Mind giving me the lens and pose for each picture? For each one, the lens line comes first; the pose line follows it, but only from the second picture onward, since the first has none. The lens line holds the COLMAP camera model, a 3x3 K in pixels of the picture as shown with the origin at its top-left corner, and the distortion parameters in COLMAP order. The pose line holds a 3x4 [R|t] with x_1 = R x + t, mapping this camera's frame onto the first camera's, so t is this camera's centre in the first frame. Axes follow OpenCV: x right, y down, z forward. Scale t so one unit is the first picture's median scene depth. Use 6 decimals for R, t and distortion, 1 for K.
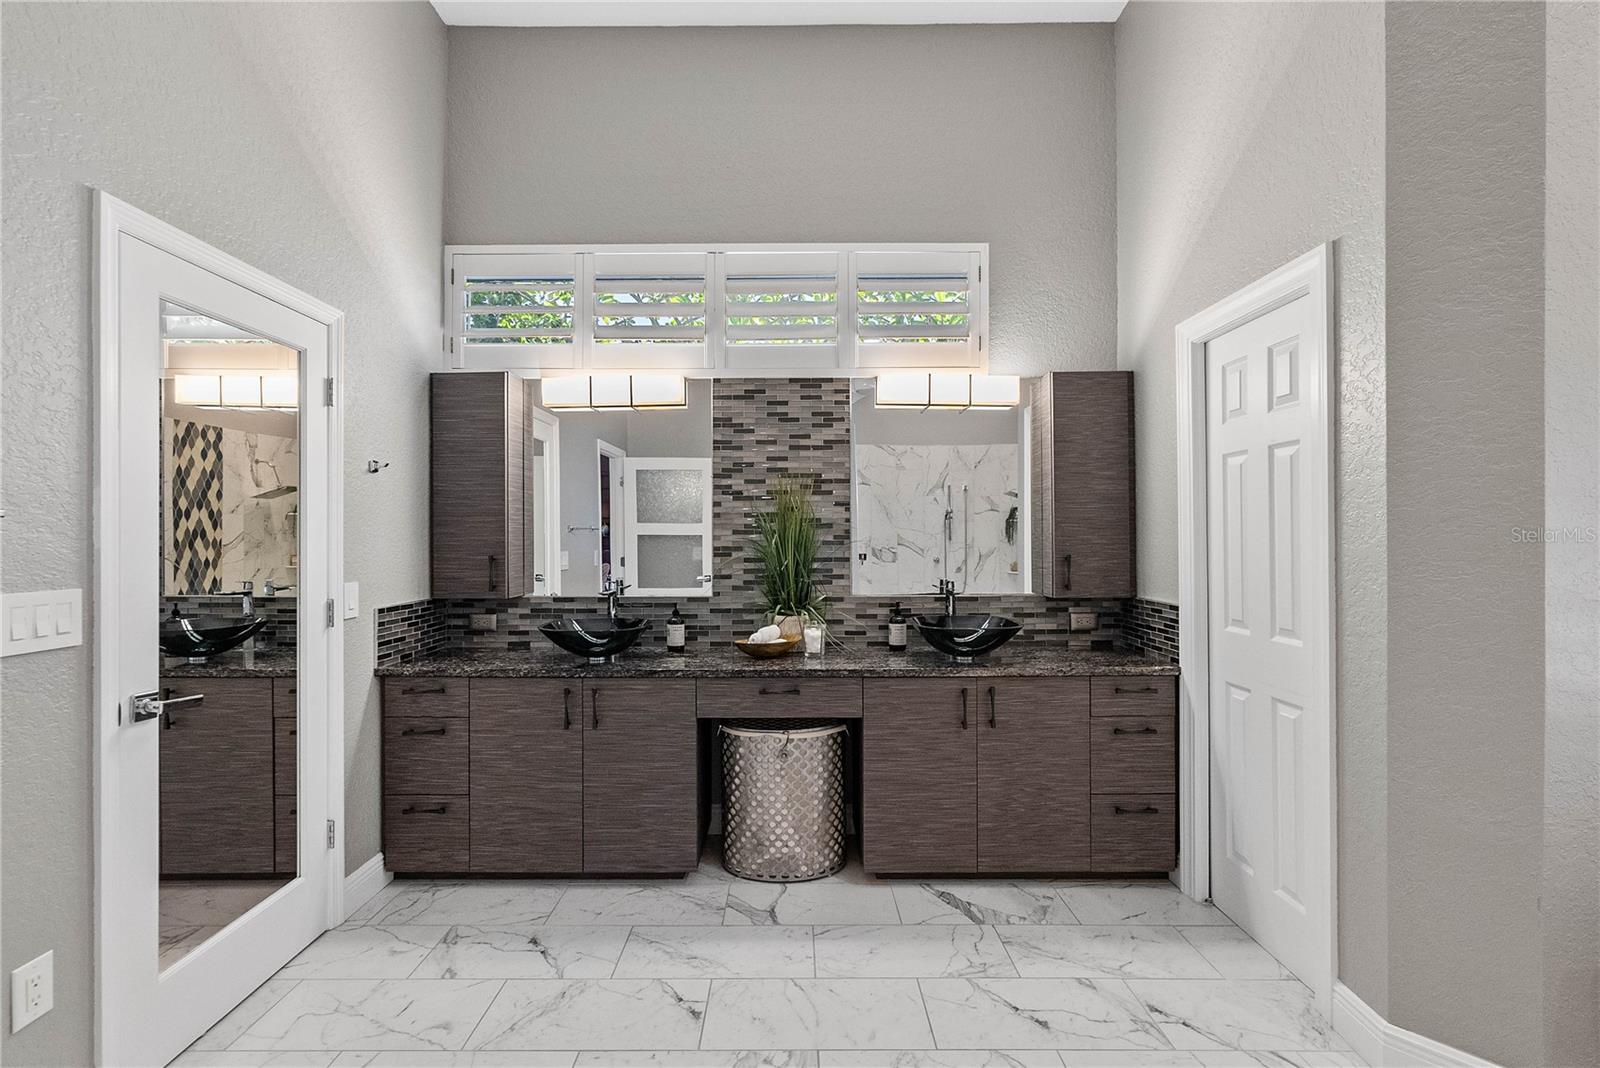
lens RADIAL K [[736.4, 0, 800.0], [0, 736.4, 534.0], [0, 0, 1]] dist [0.000044, 0.001019]
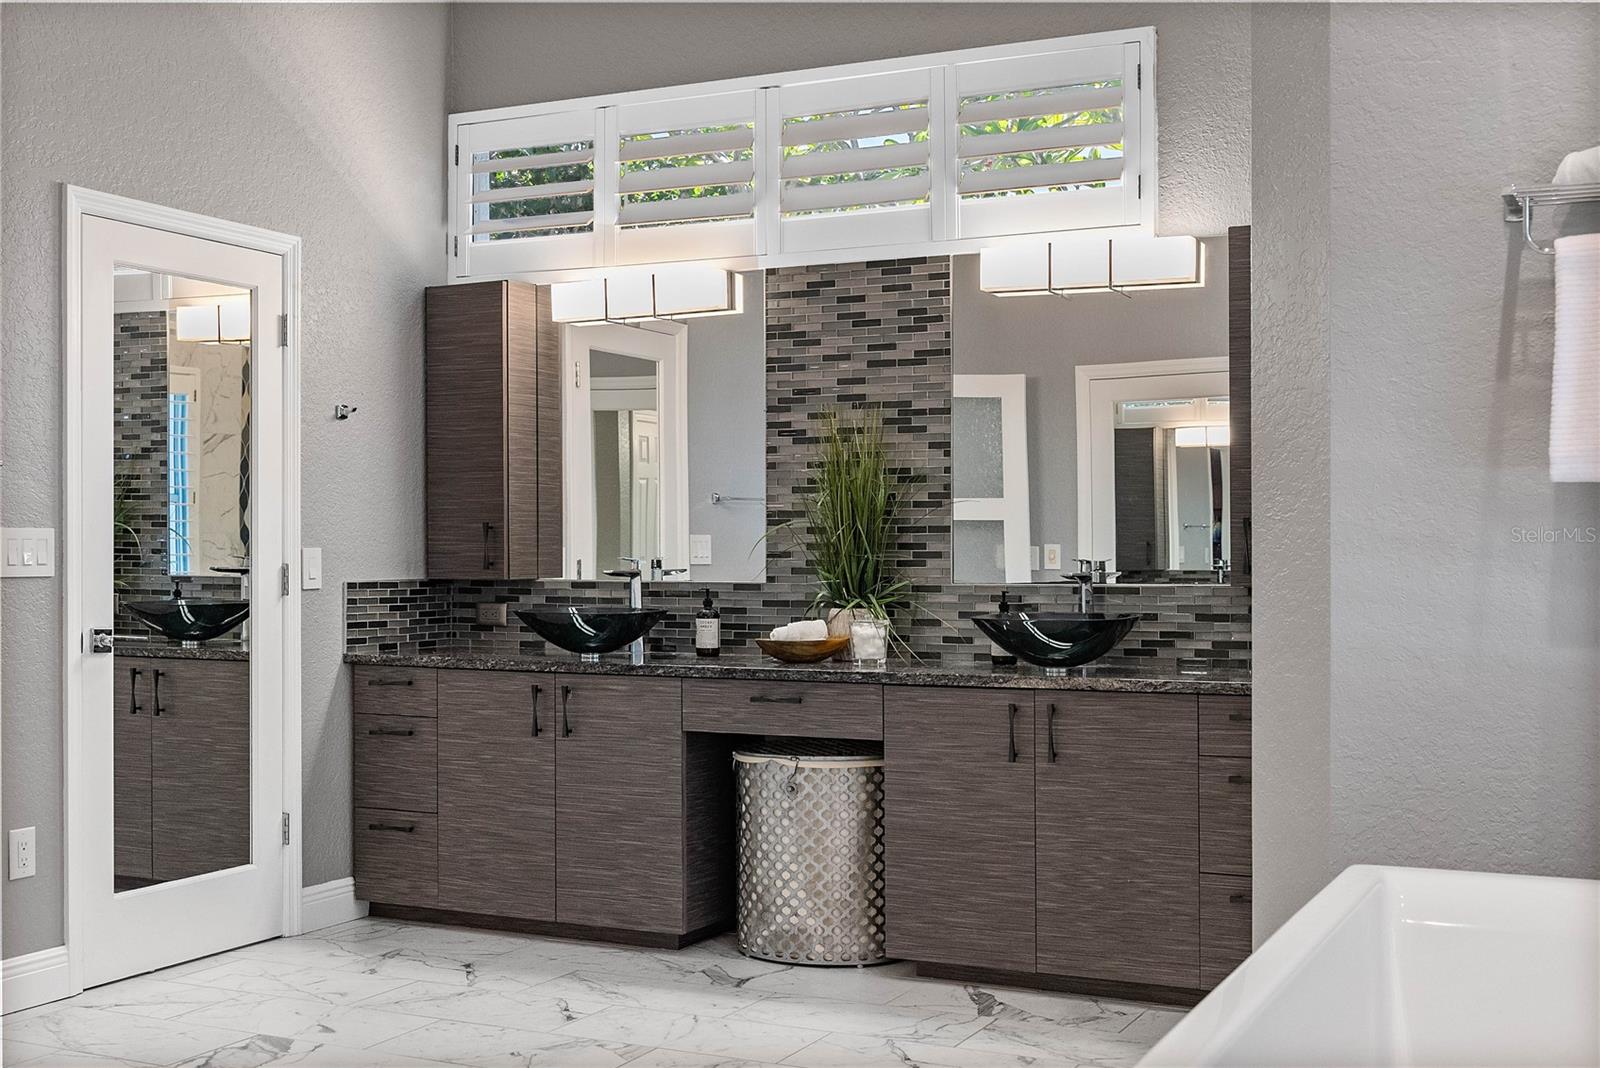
lens RADIAL K [[1822.9, 0, 803.7], [0, 1822.9, 541.9], [0, 0, 1]] dist [0.016748, -0.006681]
pose [[0.903480, 0.001485, -0.428627, 0.721824], [-0.000651, 0.999998, 0.002093, 0.047303], [0.428629, -0.001612, 0.903479, -0.597153]]
